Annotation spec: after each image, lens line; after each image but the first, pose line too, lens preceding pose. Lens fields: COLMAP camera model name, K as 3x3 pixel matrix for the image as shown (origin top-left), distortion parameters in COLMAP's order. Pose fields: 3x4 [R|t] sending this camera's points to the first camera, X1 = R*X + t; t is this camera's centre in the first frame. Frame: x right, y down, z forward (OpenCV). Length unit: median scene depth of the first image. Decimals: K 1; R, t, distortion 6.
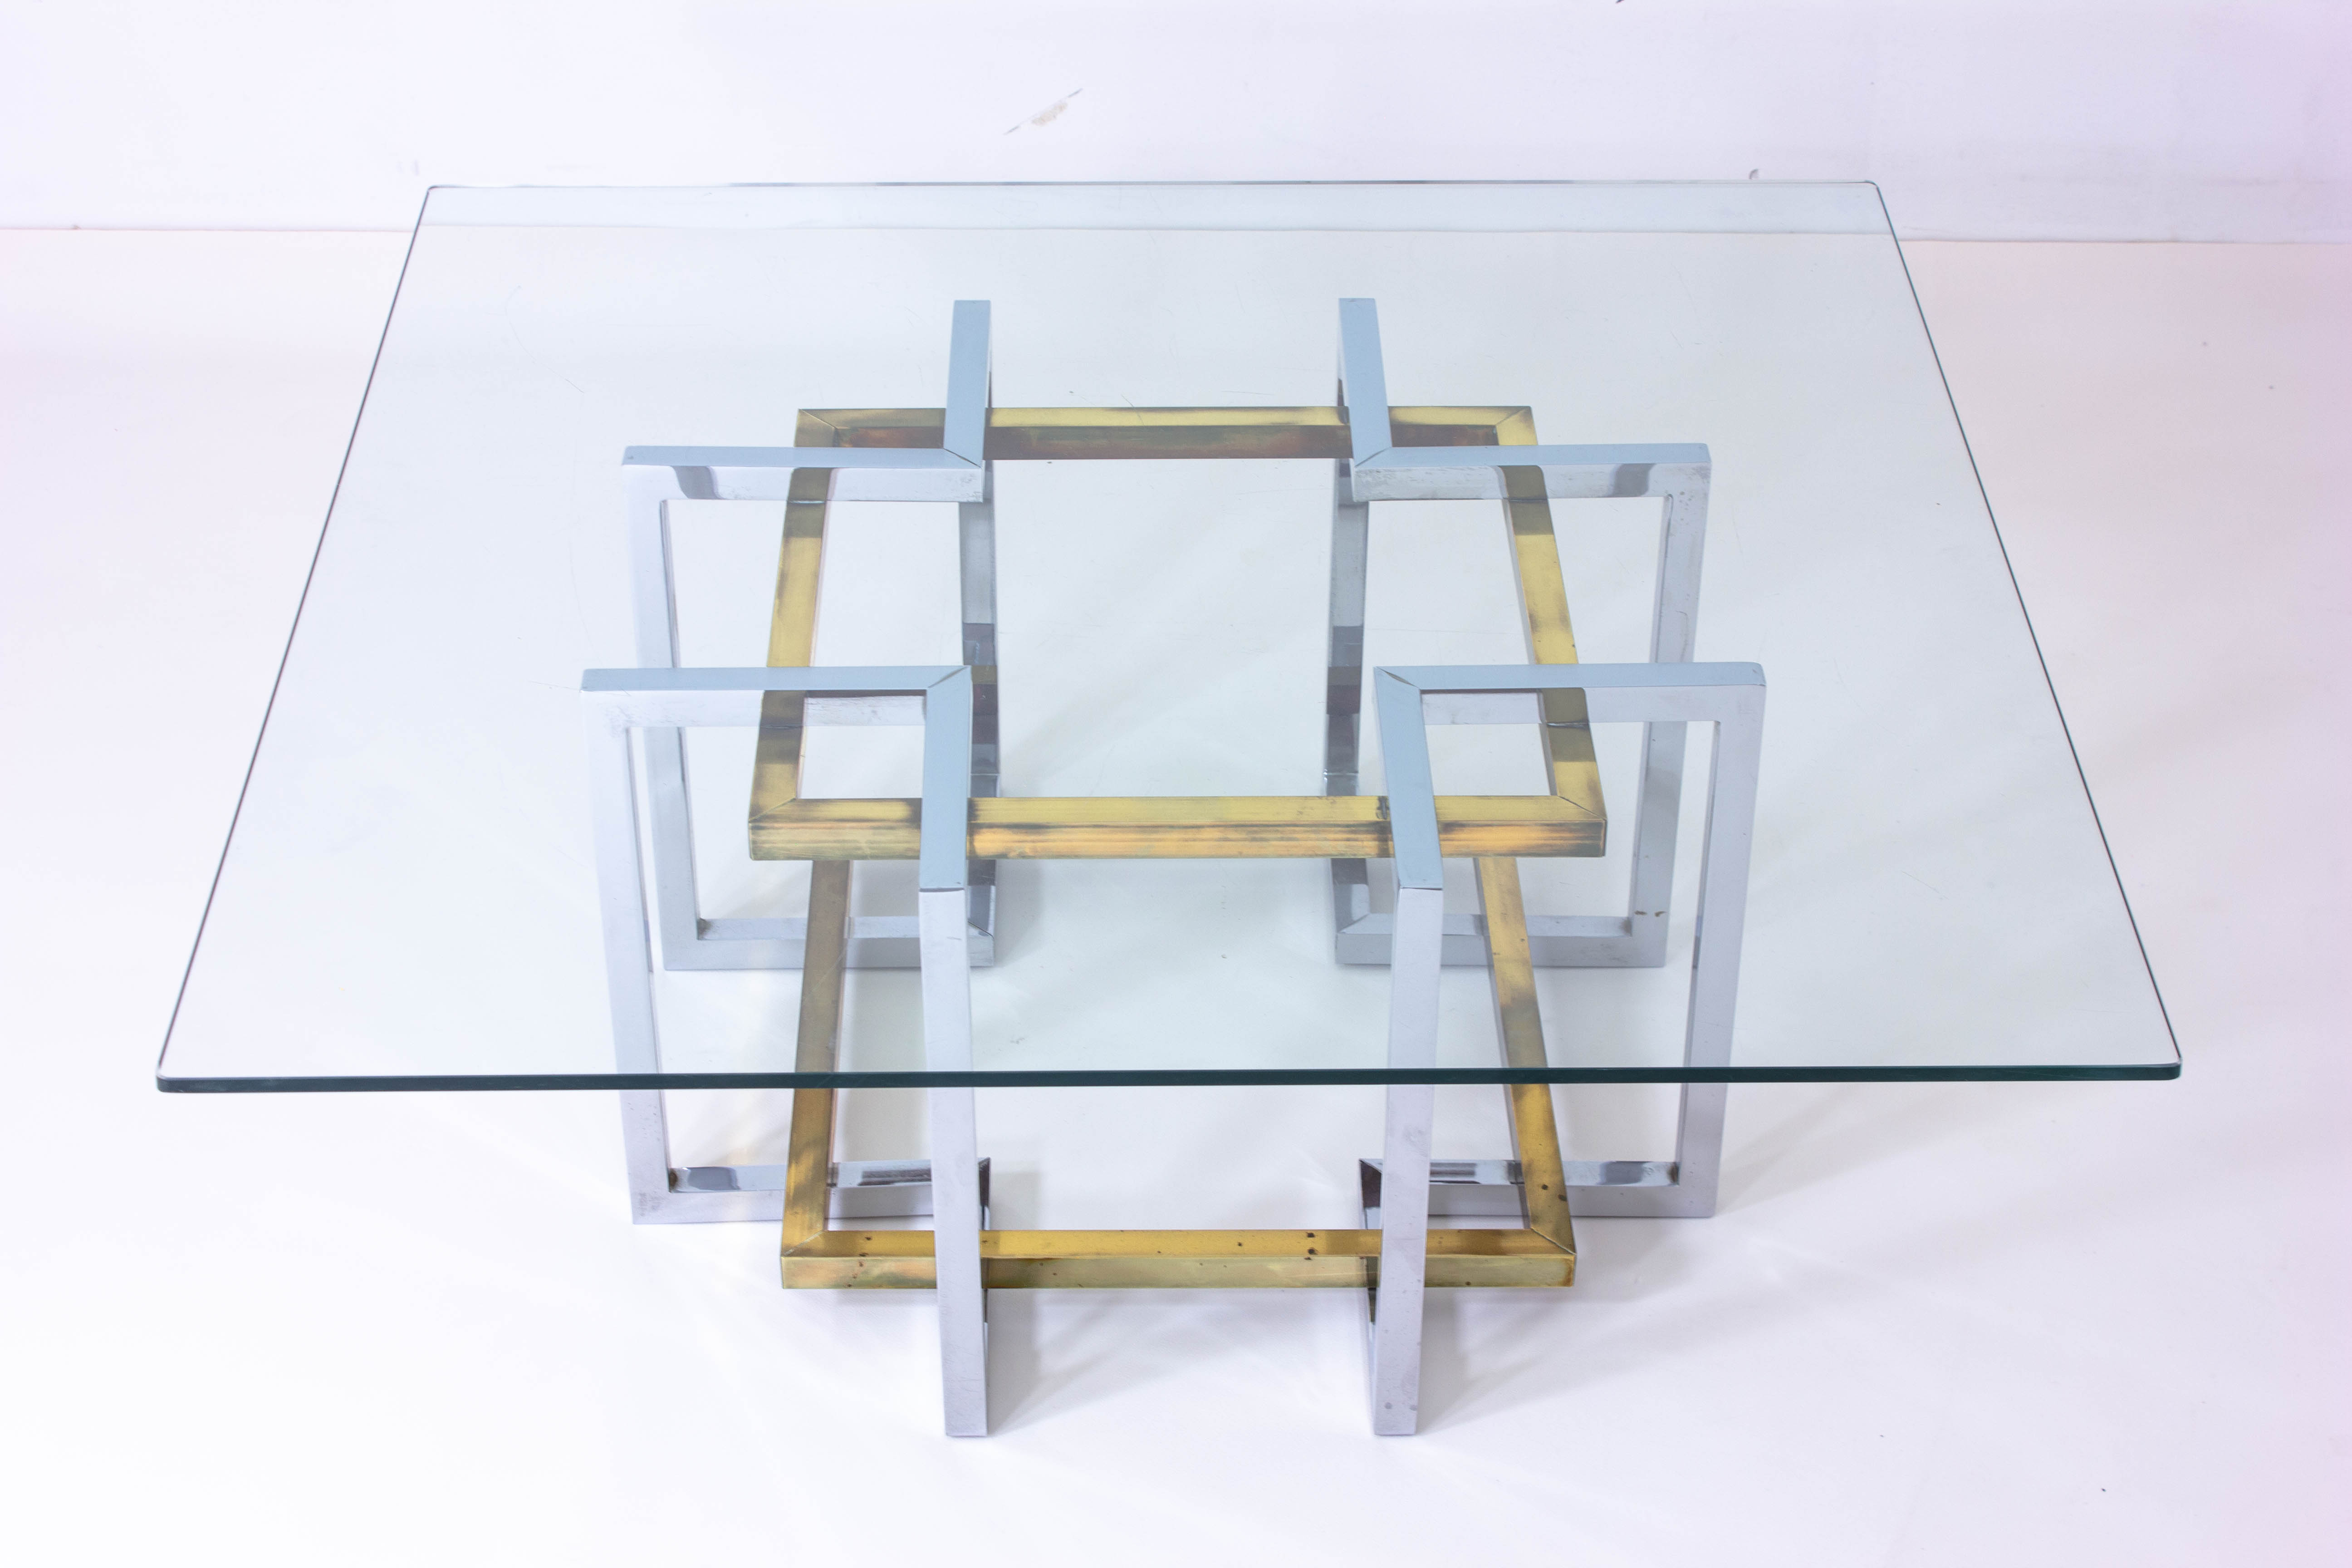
lens RADIAL K [[4132.7, 0, 1176.0], [0, 4132.7, 784.0], [0, 0, 1]] dist [0.041132, -0.016657]
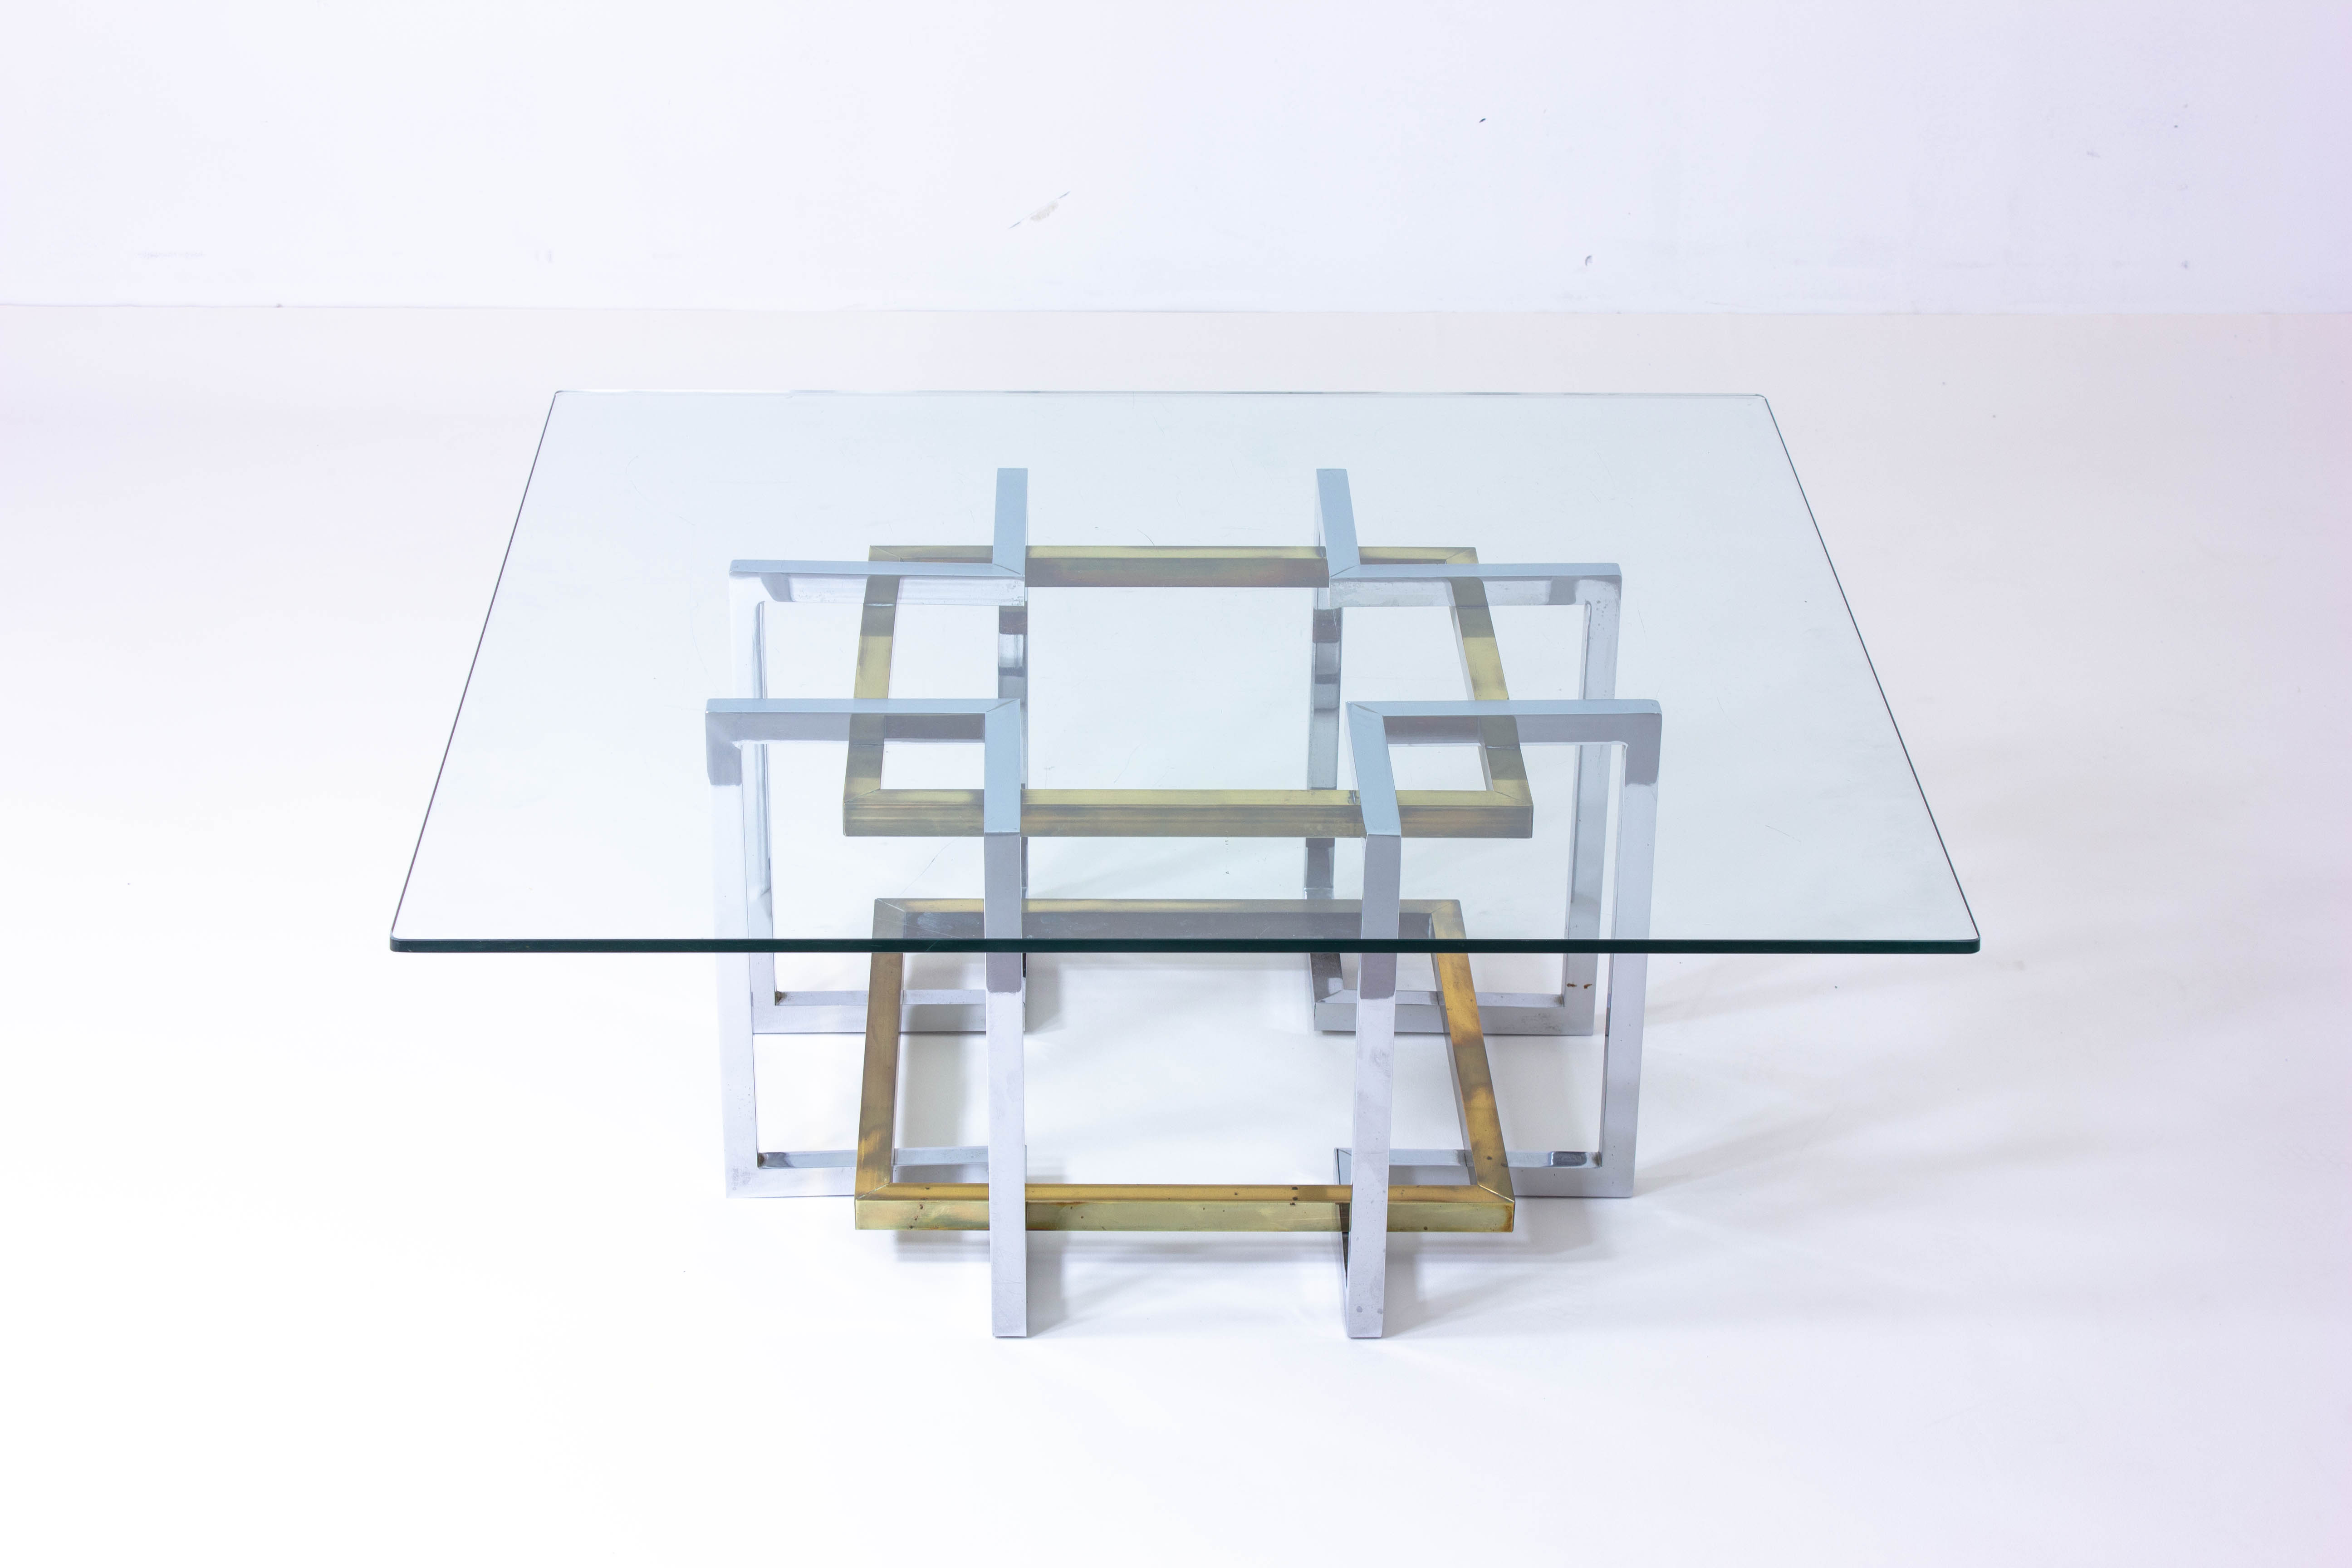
lens RADIAL K [[4338.2, 0, 1176.0], [0, 4338.2, 784.0], [0, 0, 1]] dist [0.045099, 0.030538]
pose [[0.999954, 0.004837, 0.008267, -0.012540], [-0.003583, 0.989347, -0.145535, 0.170230], [-0.008883, 0.145498, 0.989319, -0.258021]]
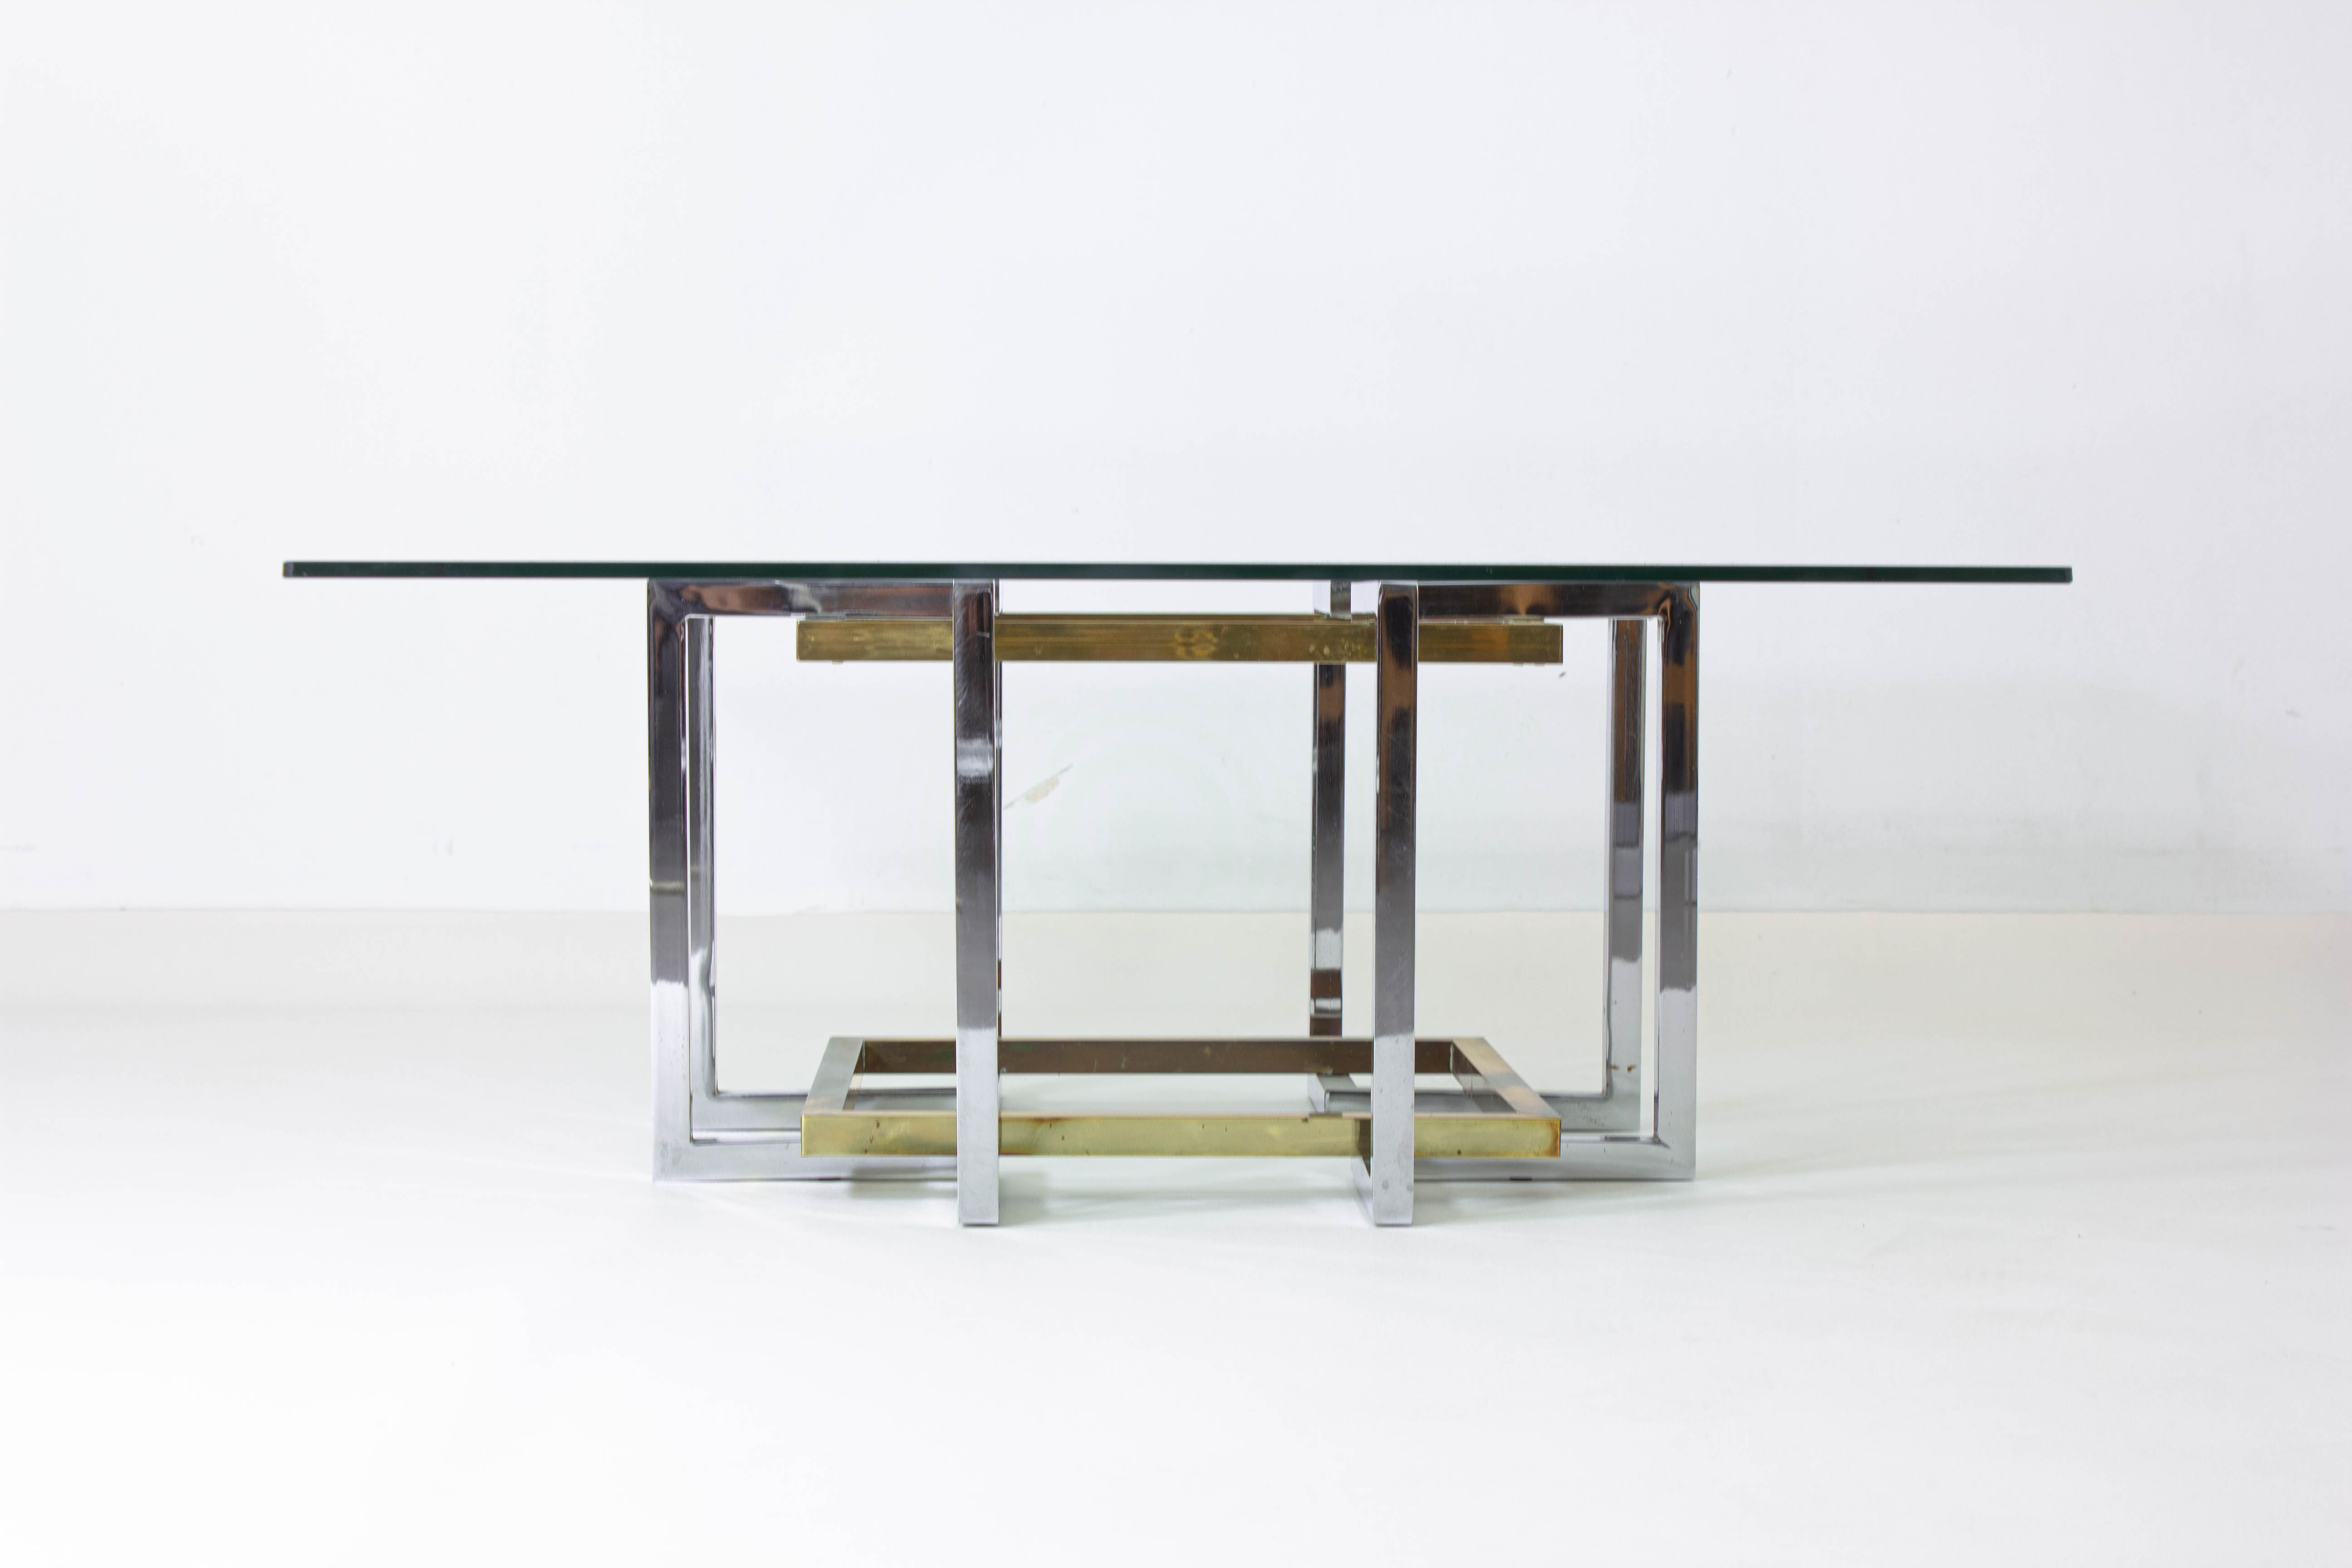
lens RADIAL K [[4406.3, 0, 1176.1], [0, 4406.3, 652.9], [0, 0, 1]] dist [0.045961, 0.101300]
pose [[0.999926, -0.000670, 0.012179, -0.013639], [0.006589, 0.869945, -0.493105, 0.538487], [-0.010265, 0.493149, 0.869884, -0.028458]]
